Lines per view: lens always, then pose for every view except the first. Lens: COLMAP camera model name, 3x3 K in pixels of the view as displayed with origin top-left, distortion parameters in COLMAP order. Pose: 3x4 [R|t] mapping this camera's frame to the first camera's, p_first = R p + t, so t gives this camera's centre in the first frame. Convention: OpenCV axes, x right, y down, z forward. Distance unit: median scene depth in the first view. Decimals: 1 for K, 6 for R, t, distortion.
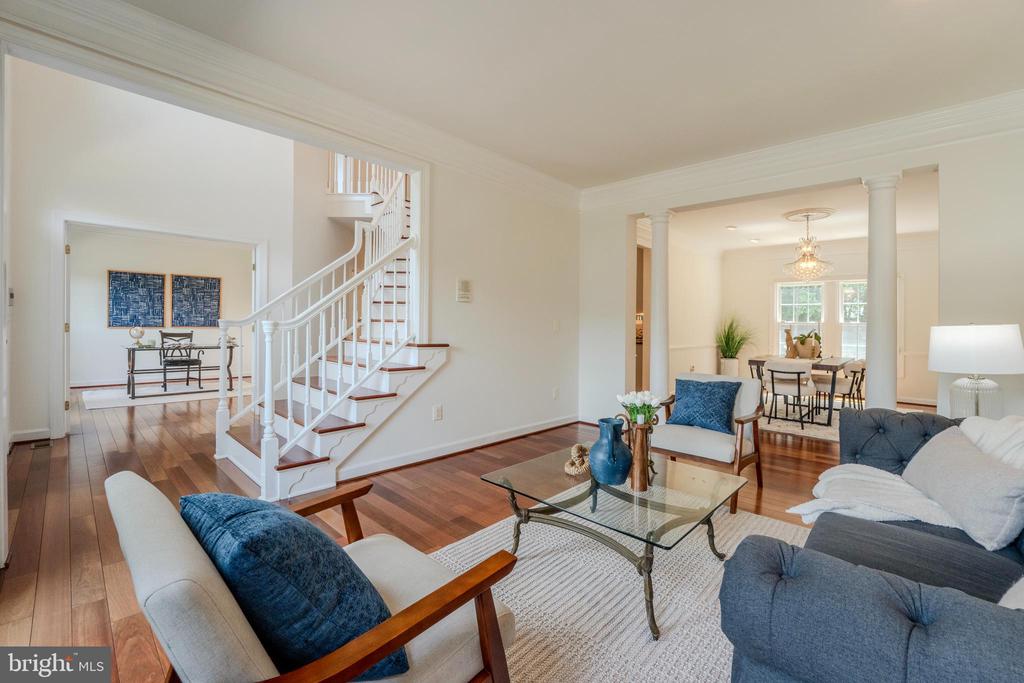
lens RADIAL K [[427.0, 0, 506.2], [0, 427.0, 323.9], [0, 0, 1]] dist [-0.023814, 0.001657]
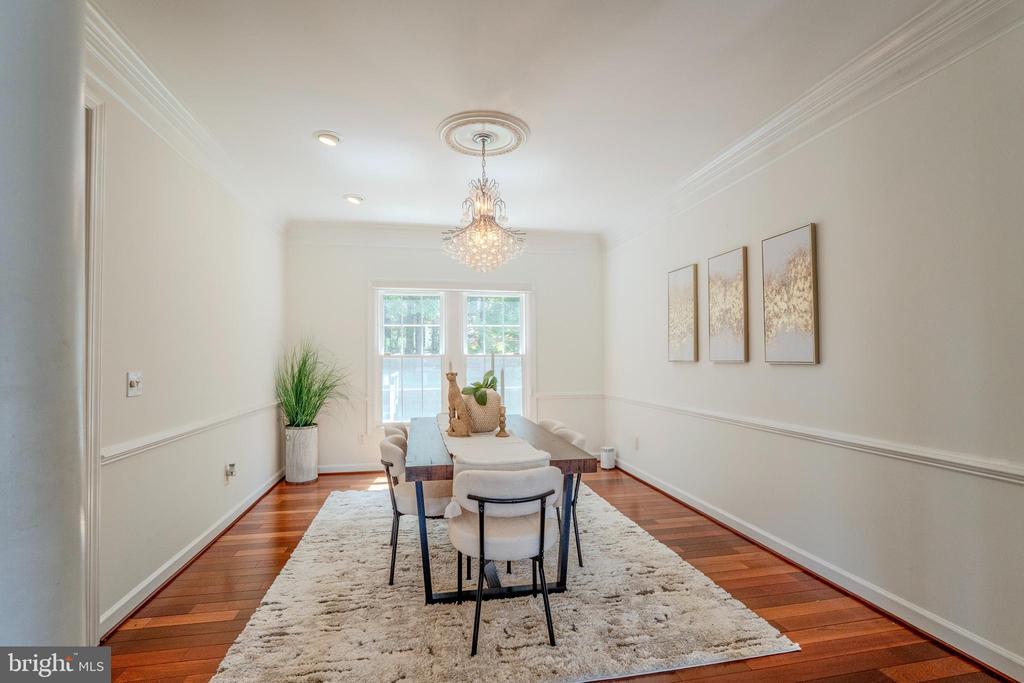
lens RADIAL K [[491.2, 0, 512.3], [0, 491.2, 341.3], [0, 0, 1]] dist [-0.006690, -0.002111]
pose [[0.578397, 0.013675, 0.815641, 0.220857], [0.009496, 0.999679, -0.023494, -0.006955], [-0.815700, 0.021334, 0.578081, 0.526430]]
